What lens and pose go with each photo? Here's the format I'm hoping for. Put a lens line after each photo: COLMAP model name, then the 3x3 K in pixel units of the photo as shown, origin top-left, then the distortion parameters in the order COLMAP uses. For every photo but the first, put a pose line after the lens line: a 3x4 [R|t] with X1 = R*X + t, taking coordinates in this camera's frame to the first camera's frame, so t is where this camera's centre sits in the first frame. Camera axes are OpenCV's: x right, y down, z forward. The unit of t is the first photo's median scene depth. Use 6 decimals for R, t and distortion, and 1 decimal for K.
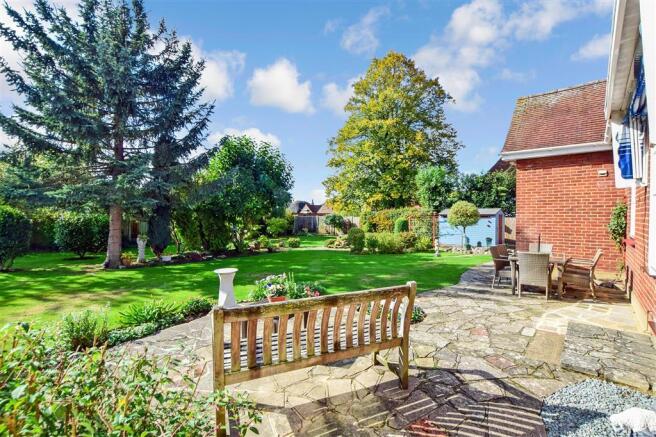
lens RADIAL K [[296.1, 0, 328.0], [0, 296.1, 218.5], [0, 0, 1]] dist [-0.002479, -0.000117]
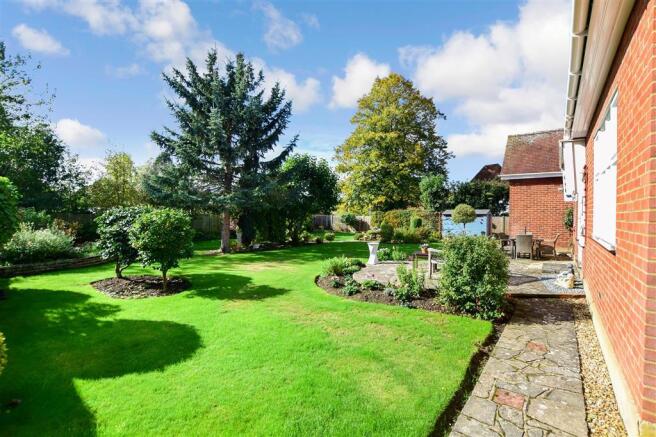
lens RADIAL K [[296.1, 0, 328.0], [0, 296.1, 218.5], [0, 0, 1]] dist [-0.002479, -0.000117]
pose [[0.997479, 0.002283, 0.070923, -0.176395], [-0.002327, 0.999997, 0.000542, 0.004810], [-0.070921, -0.000706, 0.997482, -0.202334]]
